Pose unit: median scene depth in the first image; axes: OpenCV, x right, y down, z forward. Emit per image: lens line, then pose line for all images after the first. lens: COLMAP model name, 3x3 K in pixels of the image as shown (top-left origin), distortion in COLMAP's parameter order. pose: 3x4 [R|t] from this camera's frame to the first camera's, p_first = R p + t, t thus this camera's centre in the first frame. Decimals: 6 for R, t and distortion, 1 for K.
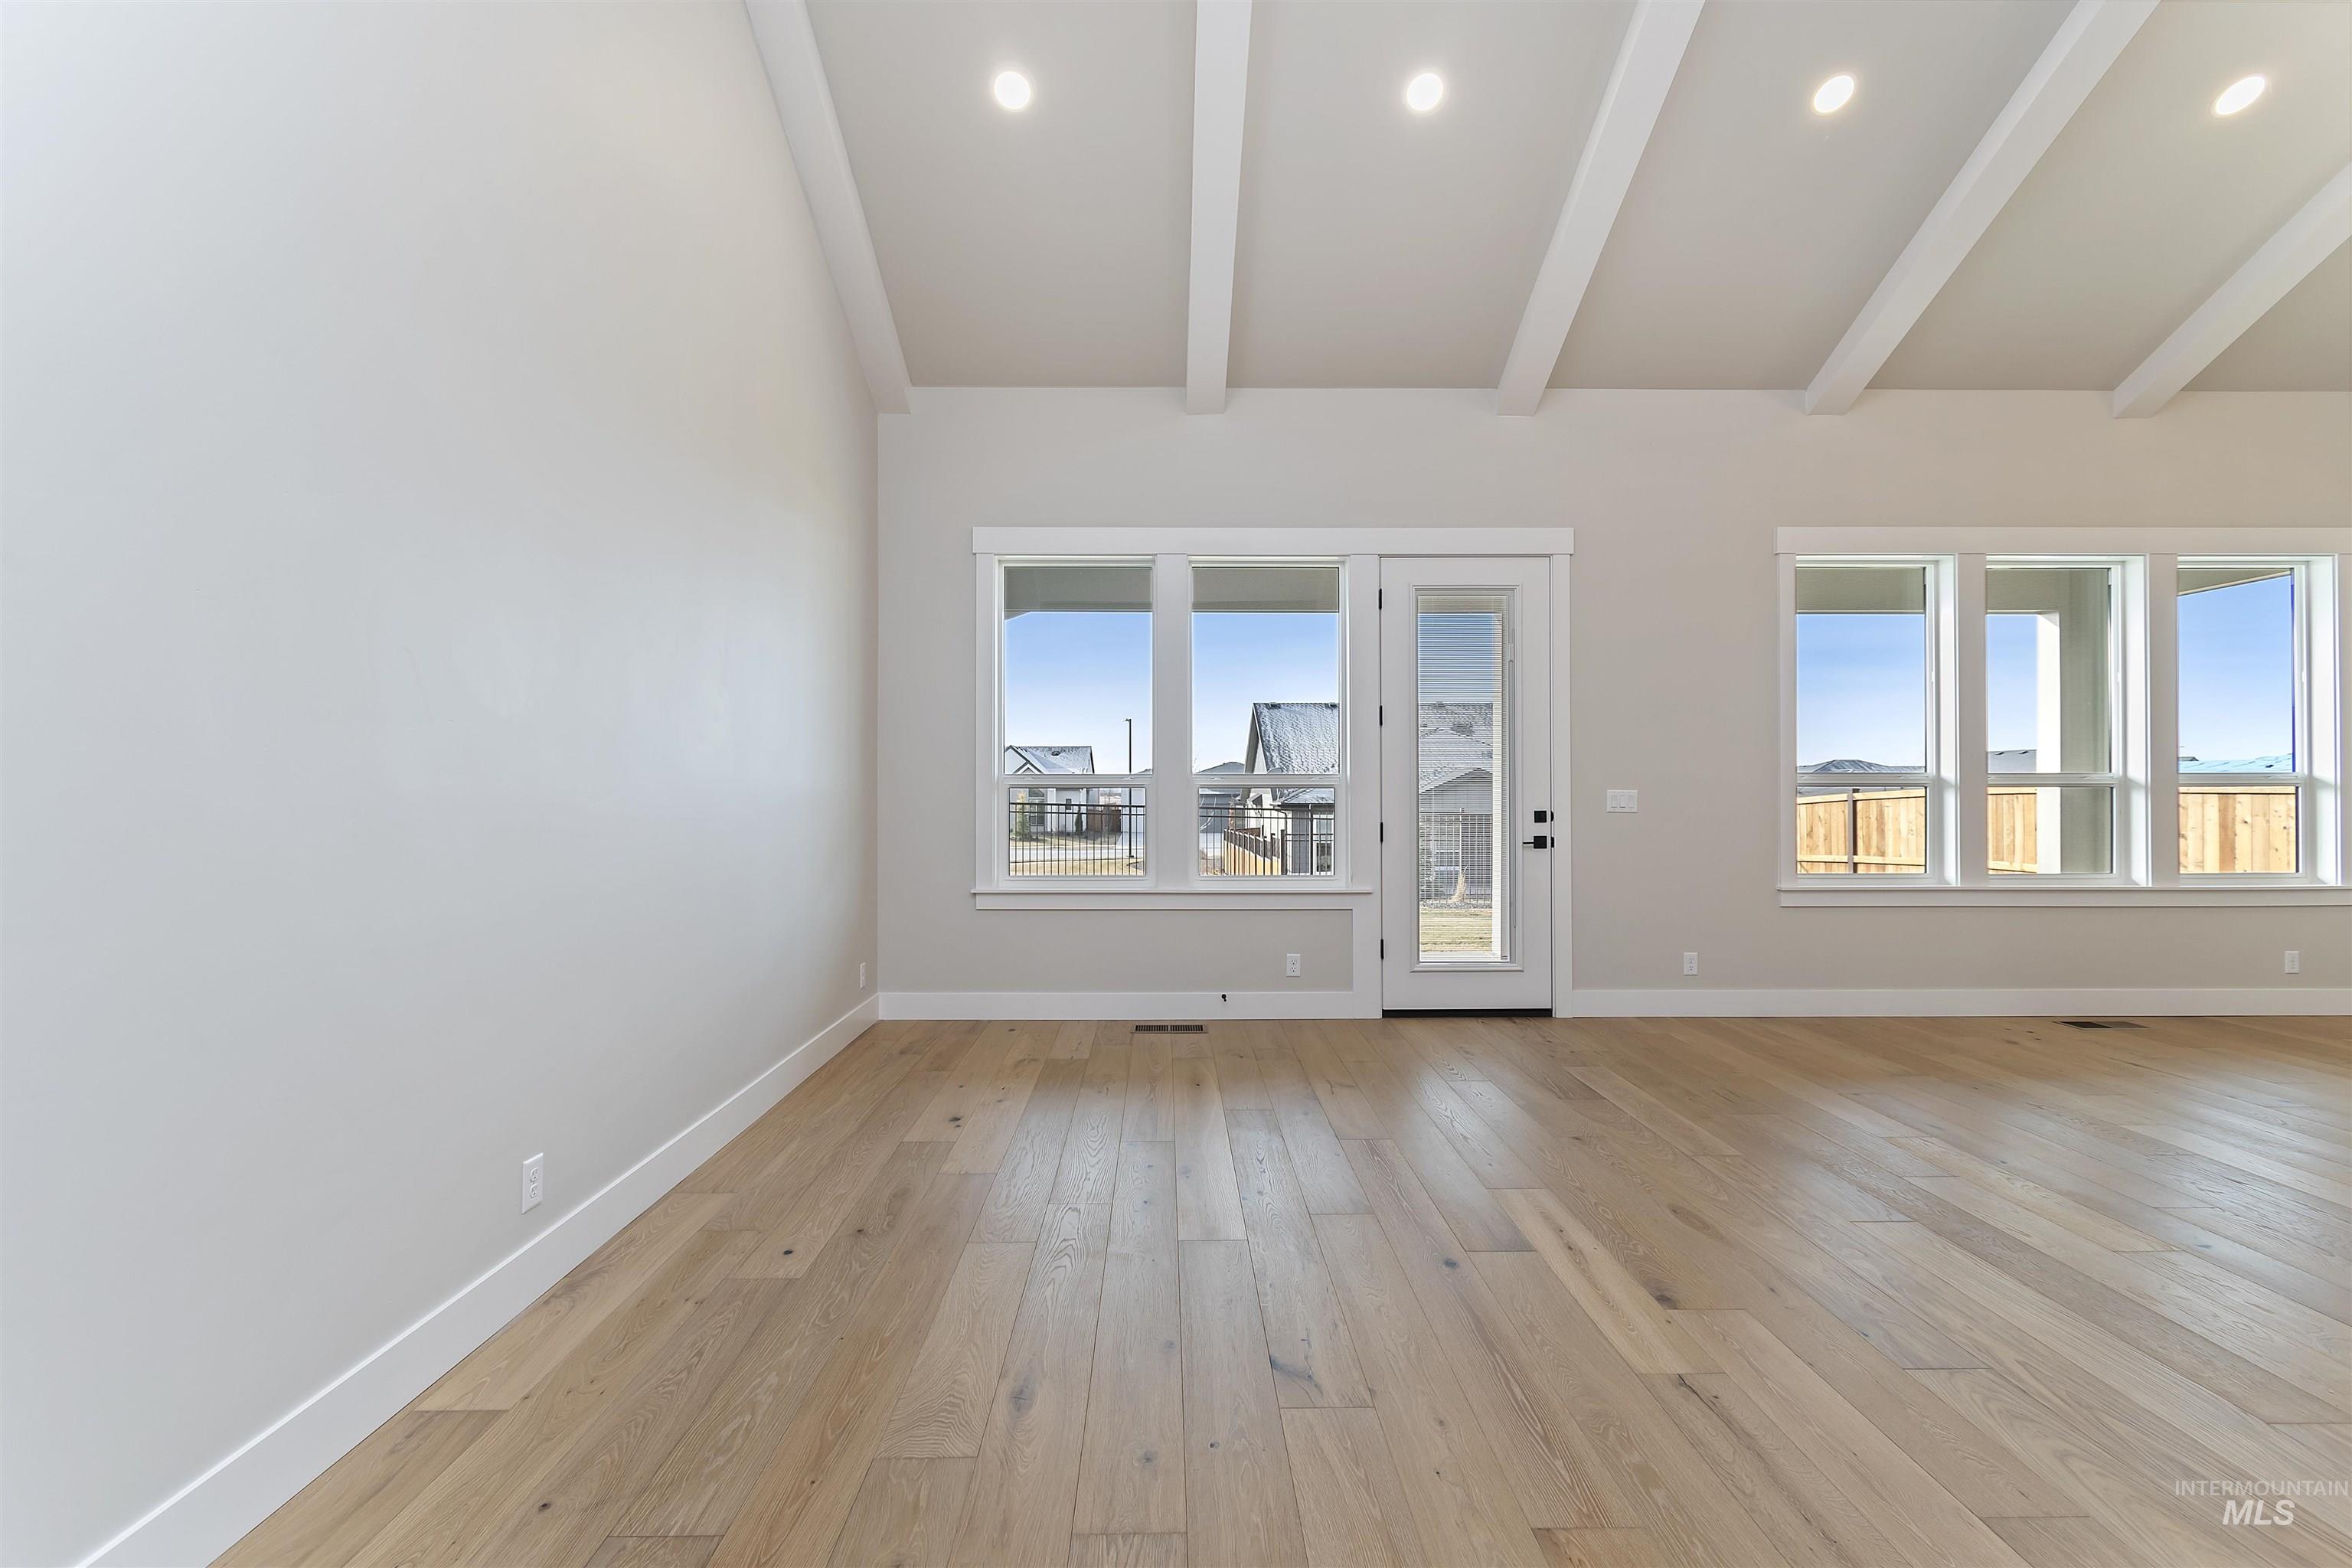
lens RADIAL K [[1036.5, 0, 1173.5], [0, 1036.5, 781.4], [0, 0, 1]] dist [-0.000827, 0.001656]
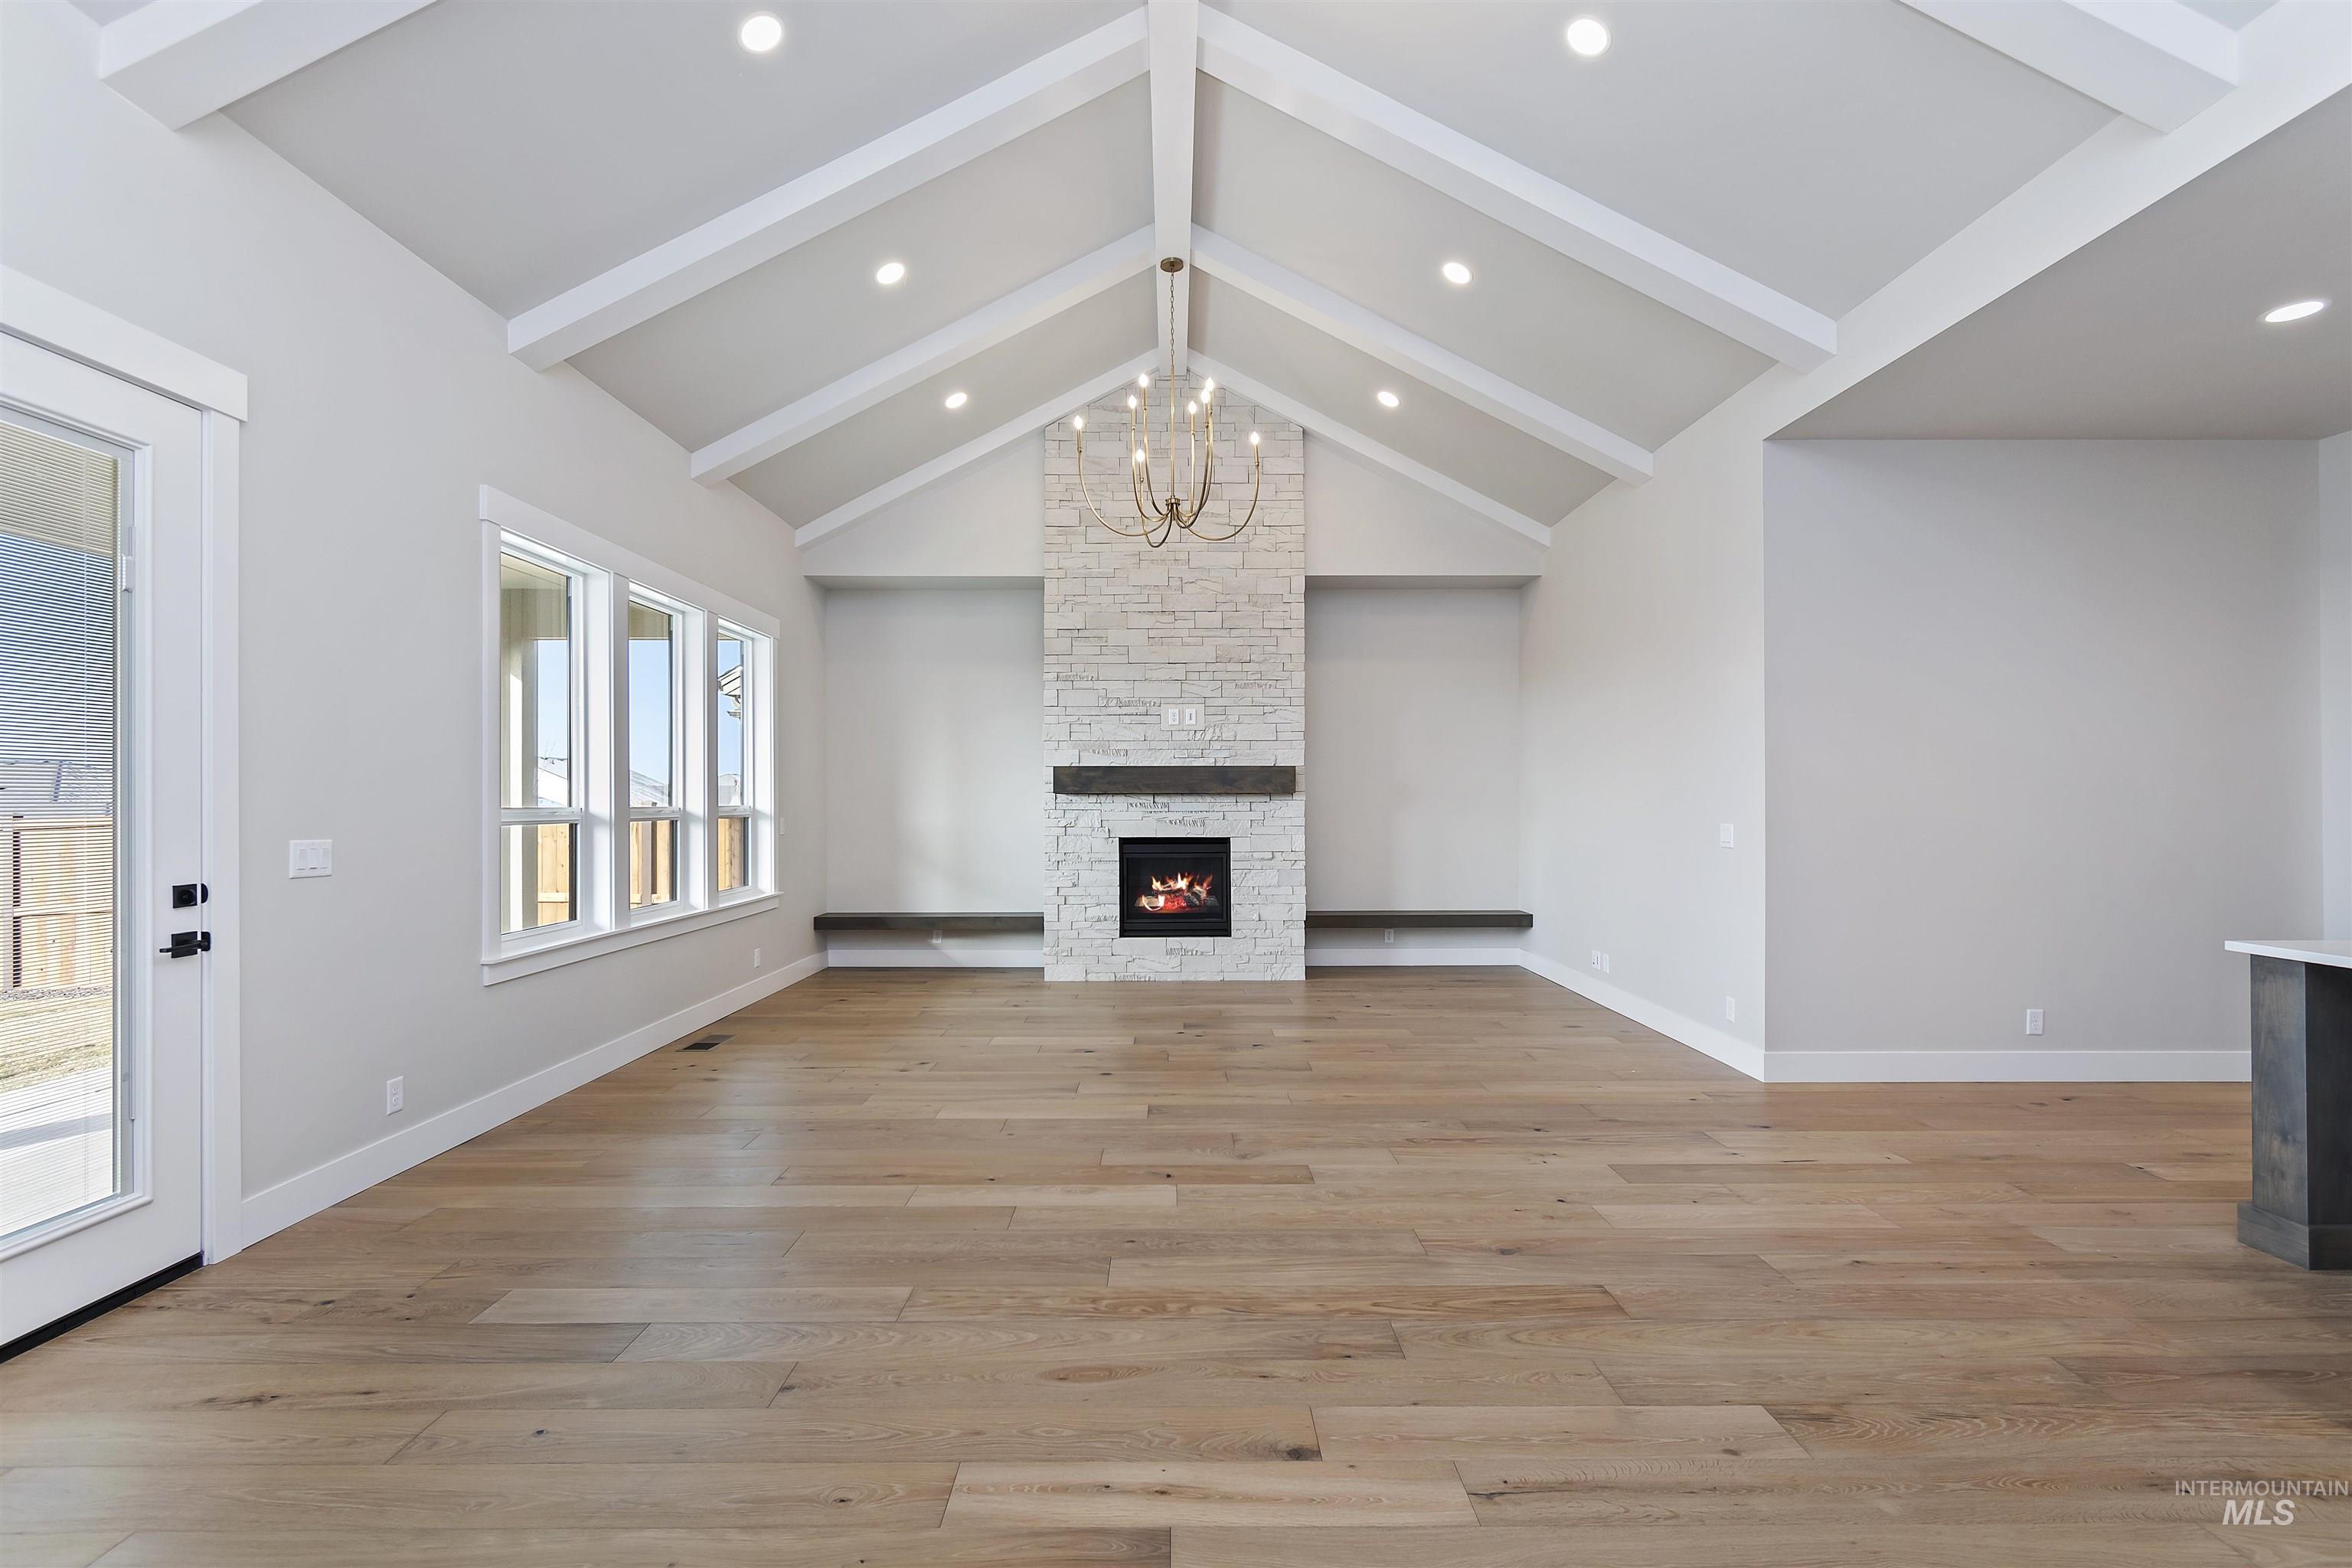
lens RADIAL K [[1036.5, 0, 1175.3], [0, 1036.5, 801.9], [0, 0, 1]] dist [-0.000827, 0.001656]
pose [[0.004417, 0.000222, 0.999990, -0.171289], [-0.006159, 0.999981, -0.000194, -0.016935], [-0.999971, -0.006159, 0.004418, 0.493633]]
